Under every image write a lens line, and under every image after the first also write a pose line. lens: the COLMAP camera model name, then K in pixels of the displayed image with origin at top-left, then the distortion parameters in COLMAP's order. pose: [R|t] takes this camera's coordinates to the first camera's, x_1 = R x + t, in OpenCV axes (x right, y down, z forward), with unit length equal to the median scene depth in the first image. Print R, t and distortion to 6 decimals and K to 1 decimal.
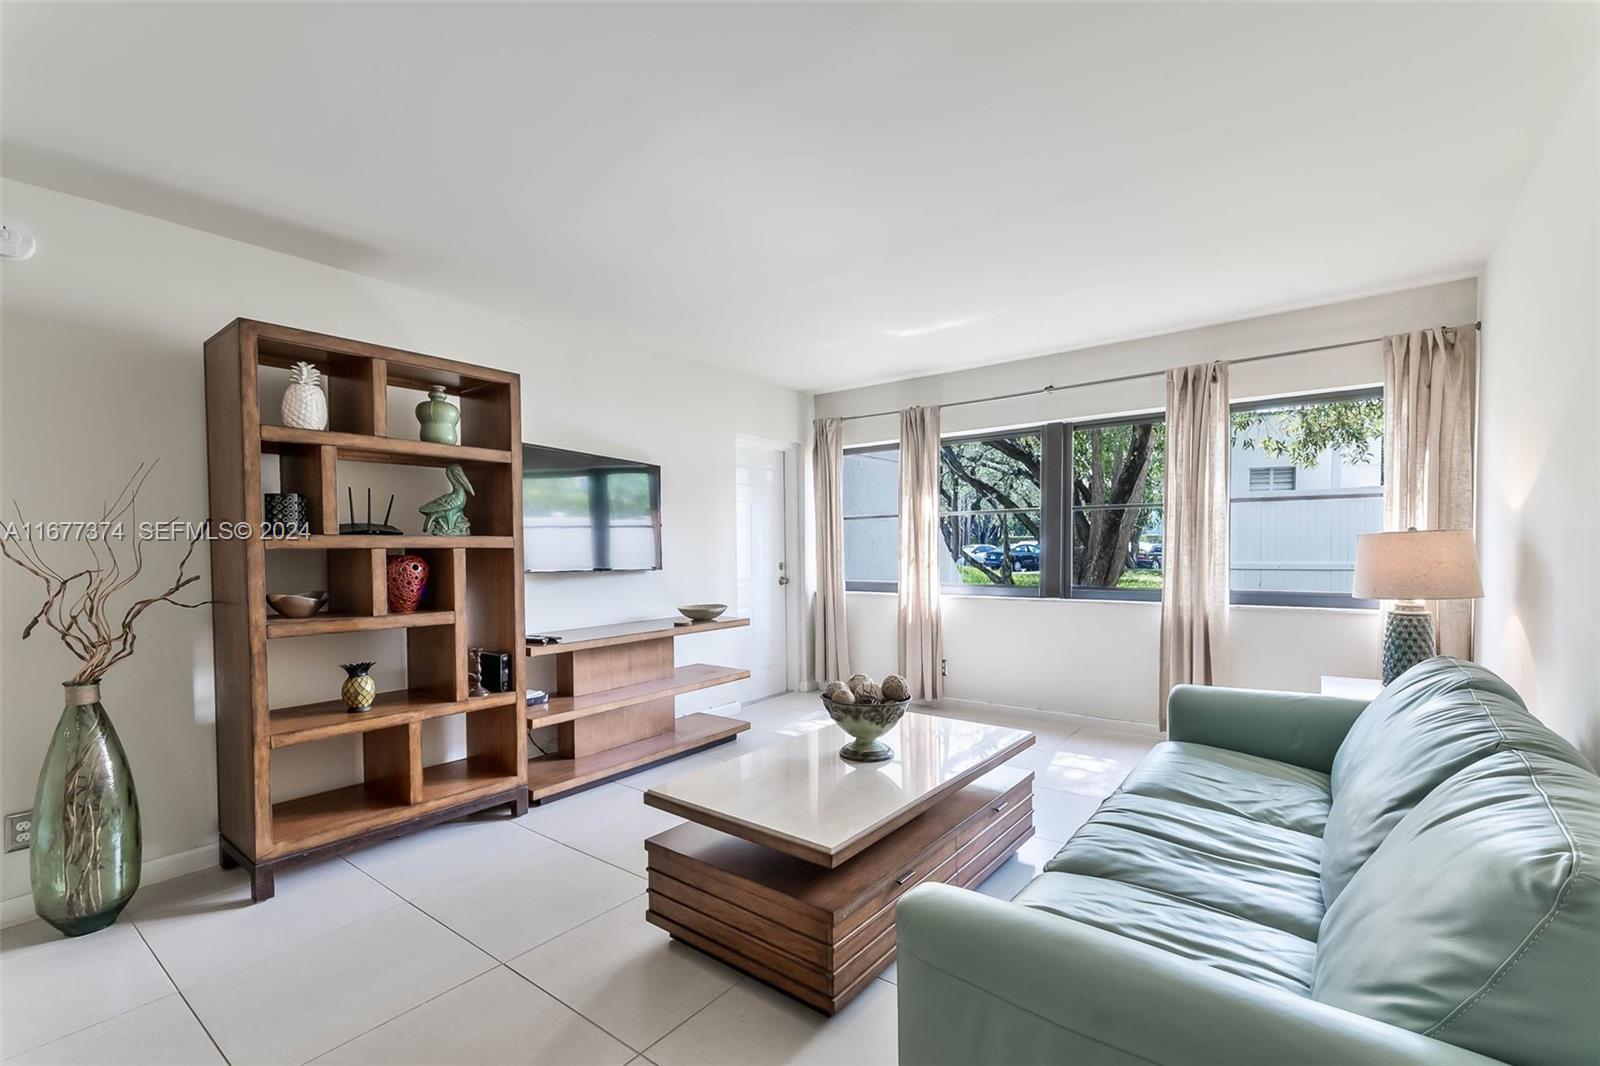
lens RADIAL K [[721.2, 0, 781.8], [0, 721.2, 569.4], [0, 0, 1]] dist [0.013821, -0.004091]
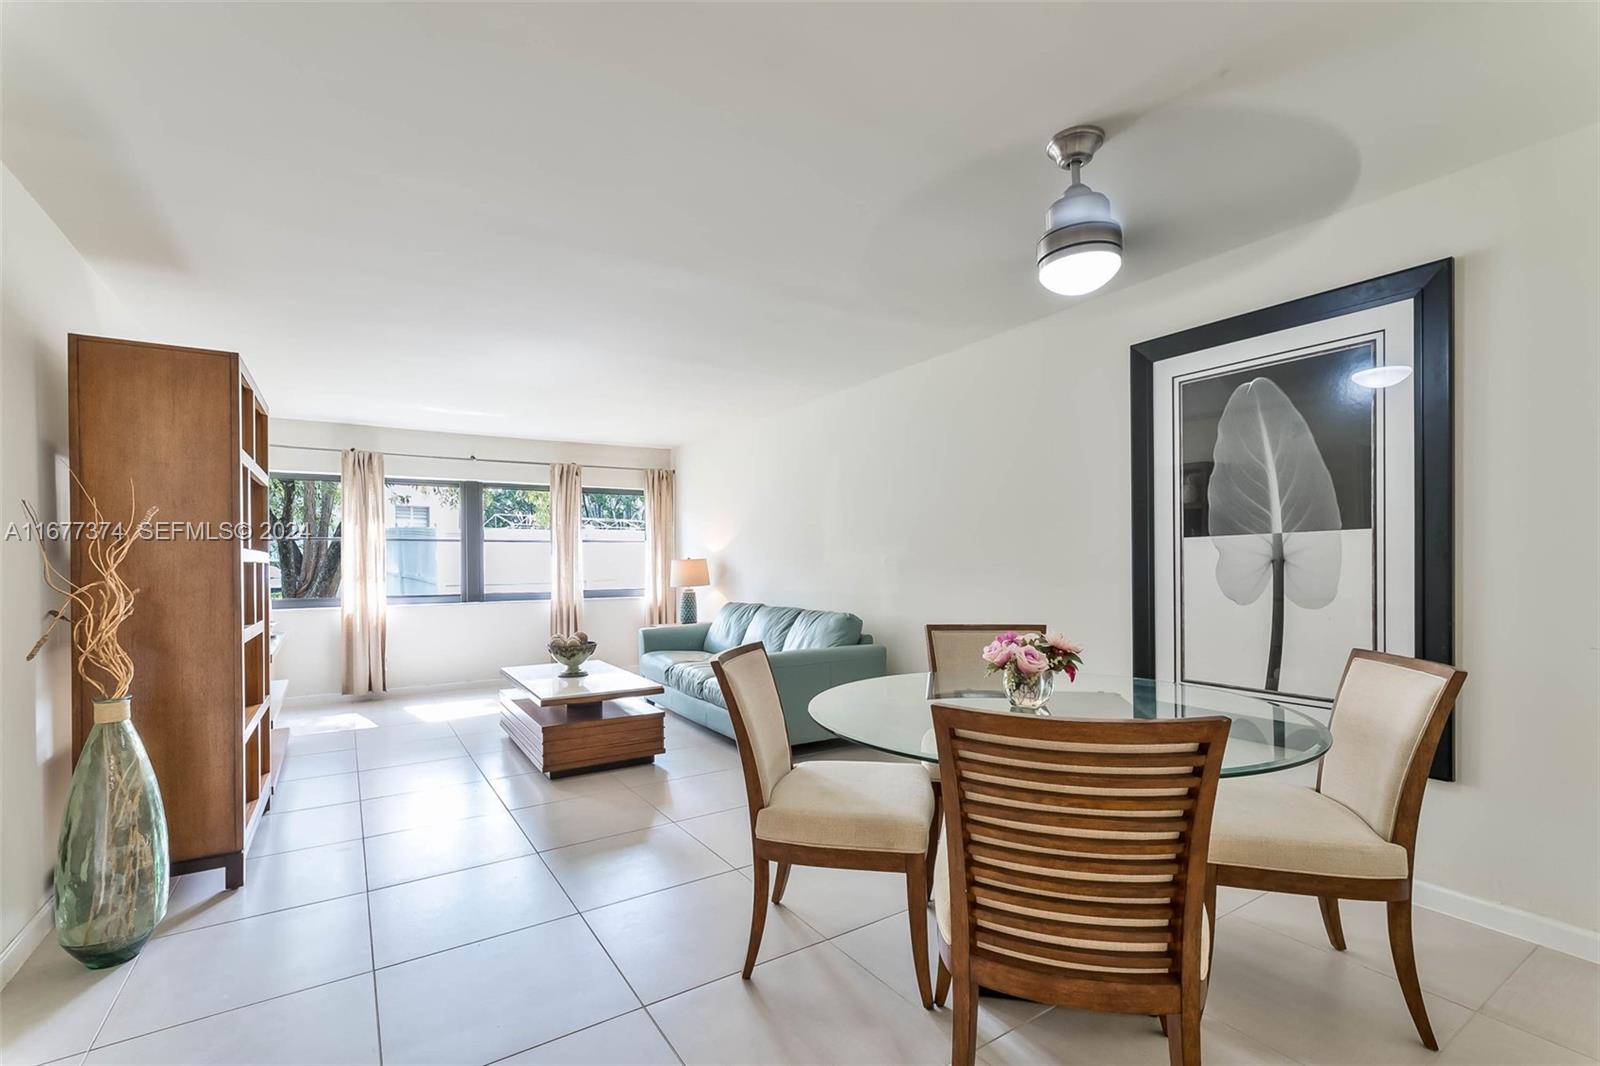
lens RADIAL K [[721.2, 0, 787.2], [0, 721.2, 569.3], [0, 0, 1]] dist [0.013821, -0.004091]
pose [[0.347180, -0.000748, 0.937798, -1.012448], [0.034138, 0.999347, -0.011841, 0.017449], [-0.937177, 0.036125, 0.346979, -0.121601]]
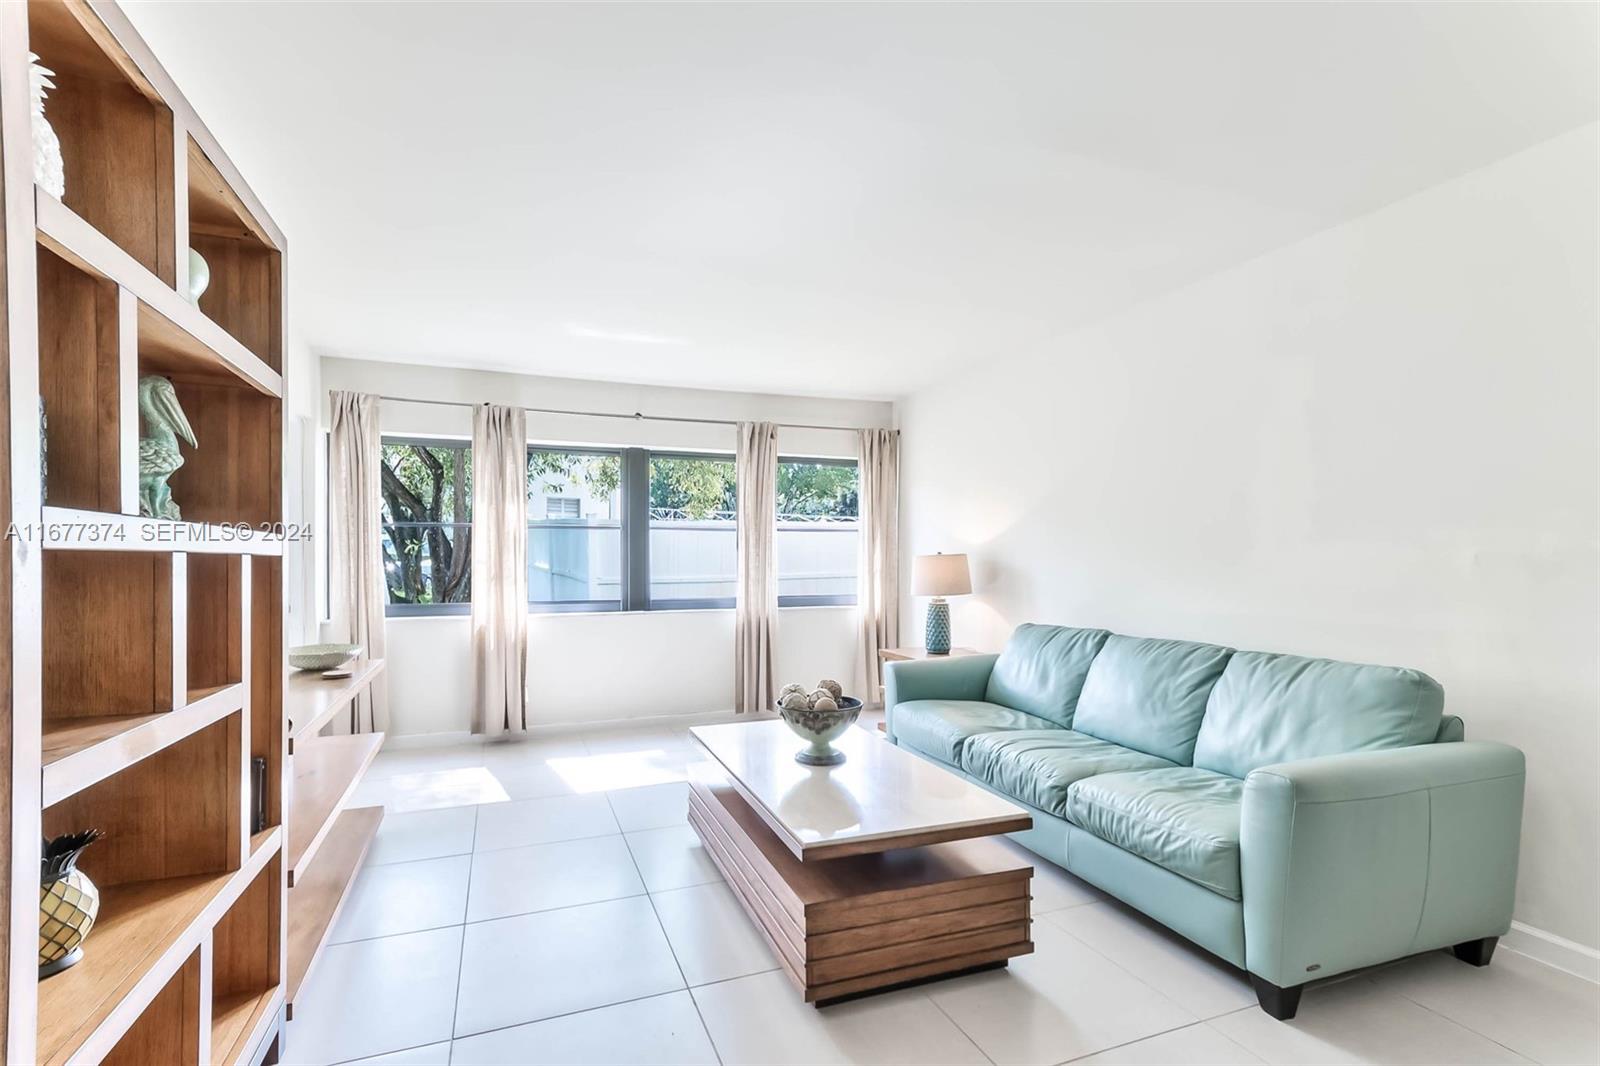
lens RADIAL K [[721.2, 0, 784.5], [0, 721.2, 565.9], [0, 0, 1]] dist [0.013821, -0.004091]
pose [[0.511041, 0.003754, 0.859548, -0.567907], [0.022869, 0.999577, -0.017962, -0.003515], [-0.859252, 0.028836, 0.510740, 0.355827]]
